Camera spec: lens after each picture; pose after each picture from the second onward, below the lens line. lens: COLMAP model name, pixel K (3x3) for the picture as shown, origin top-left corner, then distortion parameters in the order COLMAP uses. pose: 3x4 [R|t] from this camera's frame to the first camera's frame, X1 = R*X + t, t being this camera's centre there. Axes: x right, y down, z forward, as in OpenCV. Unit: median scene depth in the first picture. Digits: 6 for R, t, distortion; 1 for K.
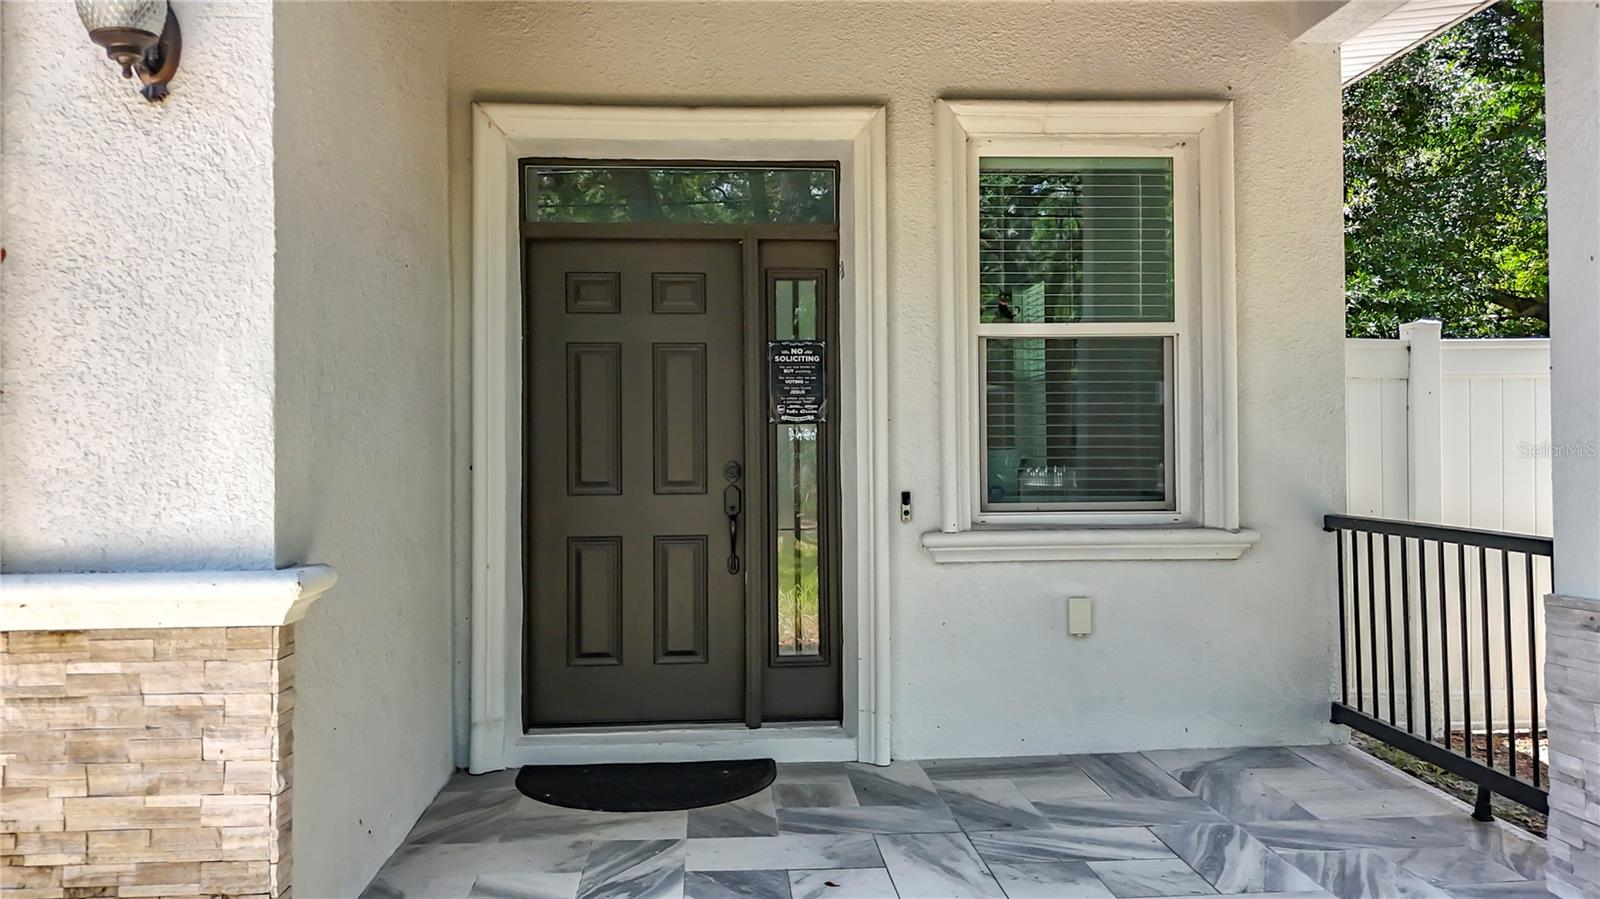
lens RADIAL K [[1207.9, 0, 800.0], [0, 1207.9, 449.5], [0, 0, 1]] dist [0.006003, 0.000442]
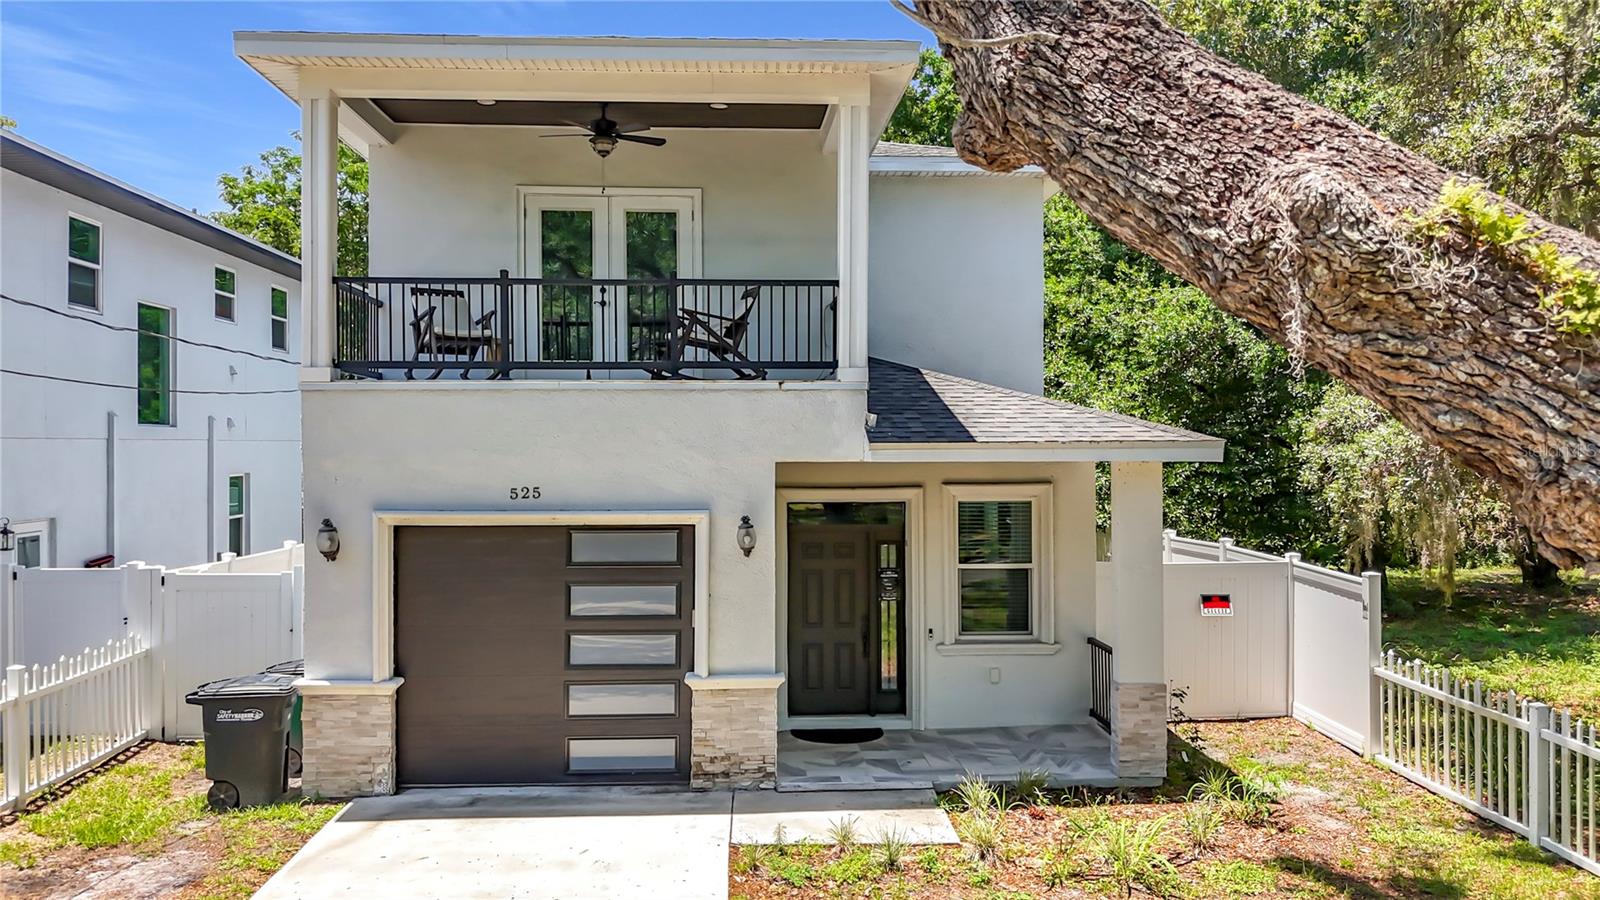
lens RADIAL K [[1184.3, 0, 800.0], [0, 1184.3, 450.0], [0, 0, 1]] dist [0.006223, -0.002493]
pose [[0.999926, 0.004176, -0.011411, -0.173742], [-0.004189, 0.999991, -0.001107, -0.358405], [0.011406, 0.001155, 0.999934, -1.637944]]
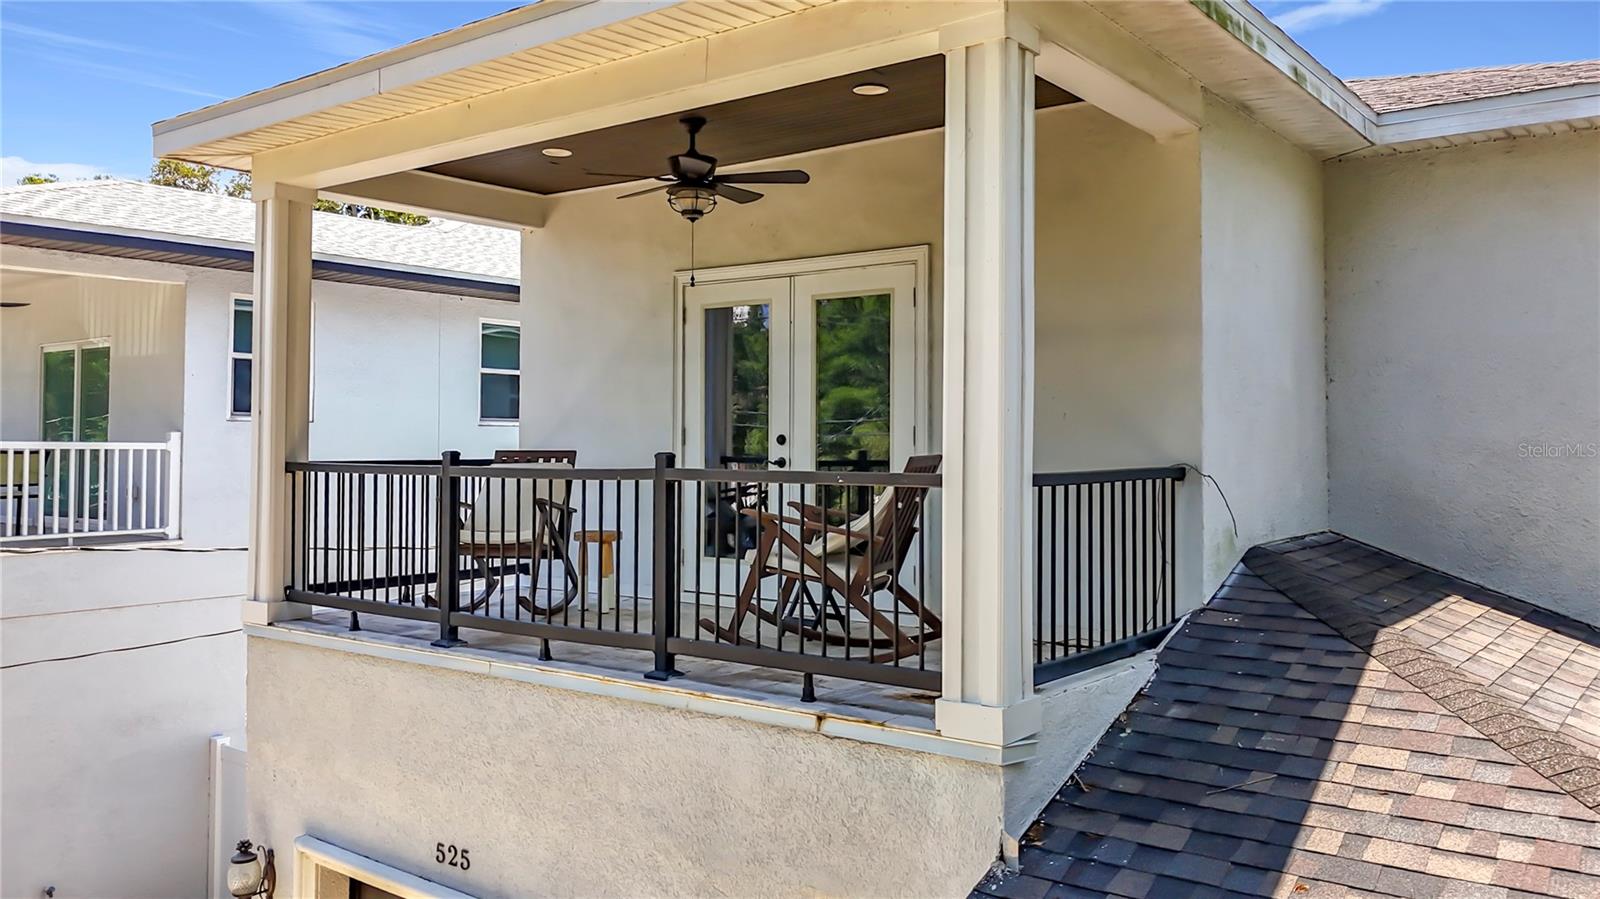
lens RADIAL K [[1253.0, 0, 797.6], [0, 1253.0, 406.5], [0, 0, 1]] dist [0.005541, 0.002542]
pose [[0.749061, -0.008991, -0.662440, 0.414250], [-0.013353, 0.999500, -0.028665, -0.706423], [0.662366, 0.030317, 0.748567, -0.210663]]
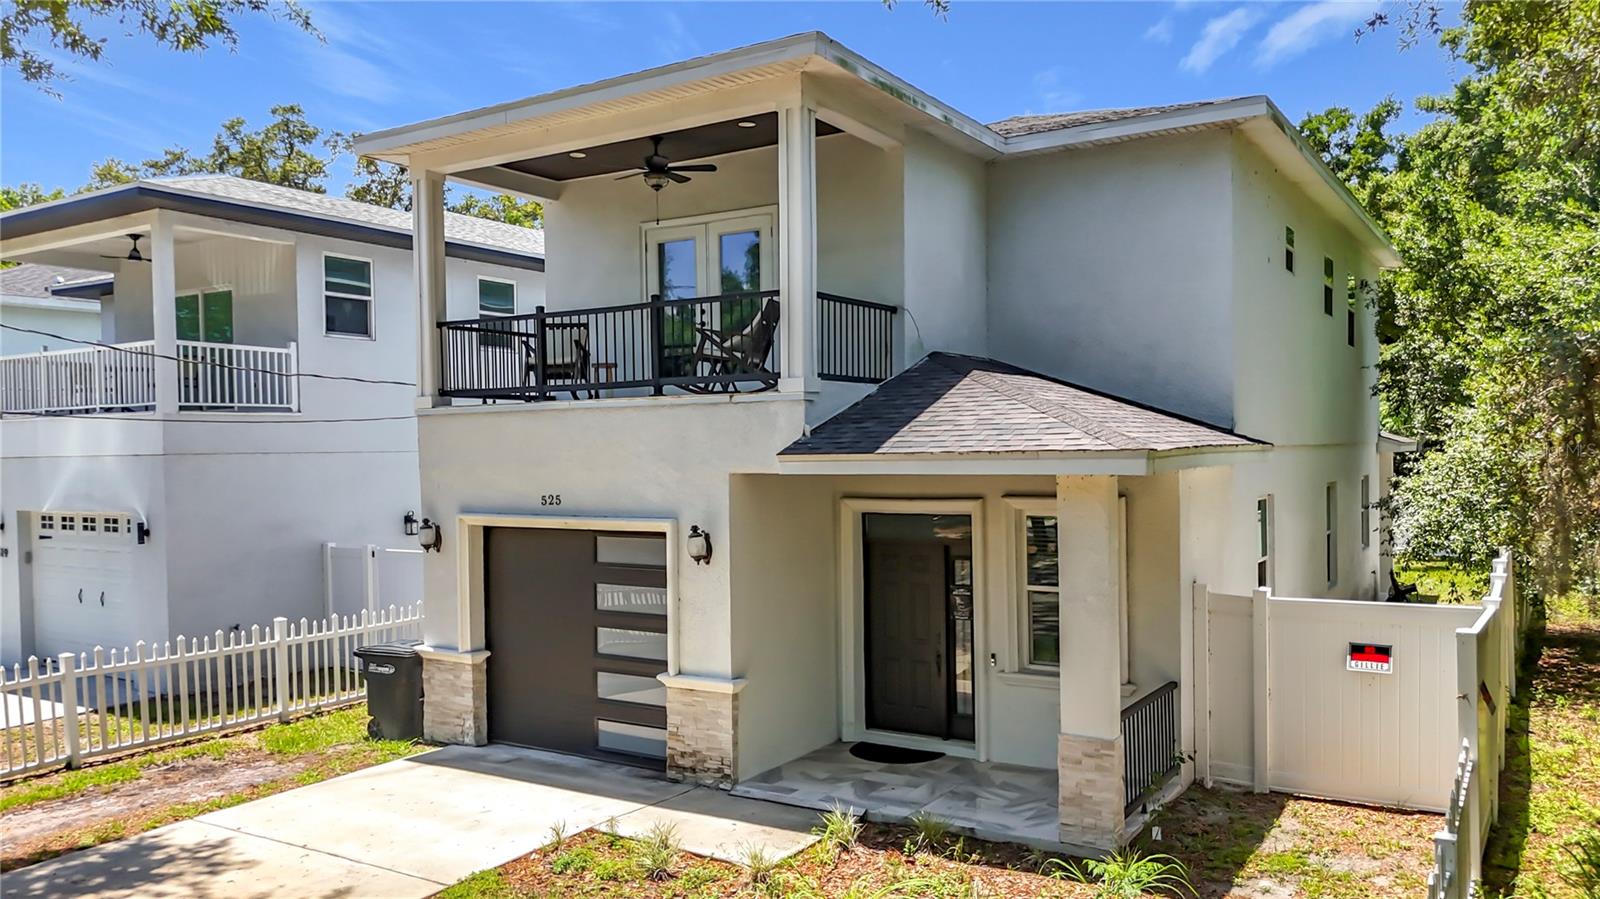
lens RADIAL K [[1187.4, 0, 803.4], [0, 1187.4, 477.4], [0, 0, 1]] dist [0.032170, -0.000091]
pose [[0.812912, 0.009962, -0.582301, 1.187340], [0.005444, 0.999680, 0.024702, -0.386745], [0.582361, -0.023251, 0.812598, -1.194970]]
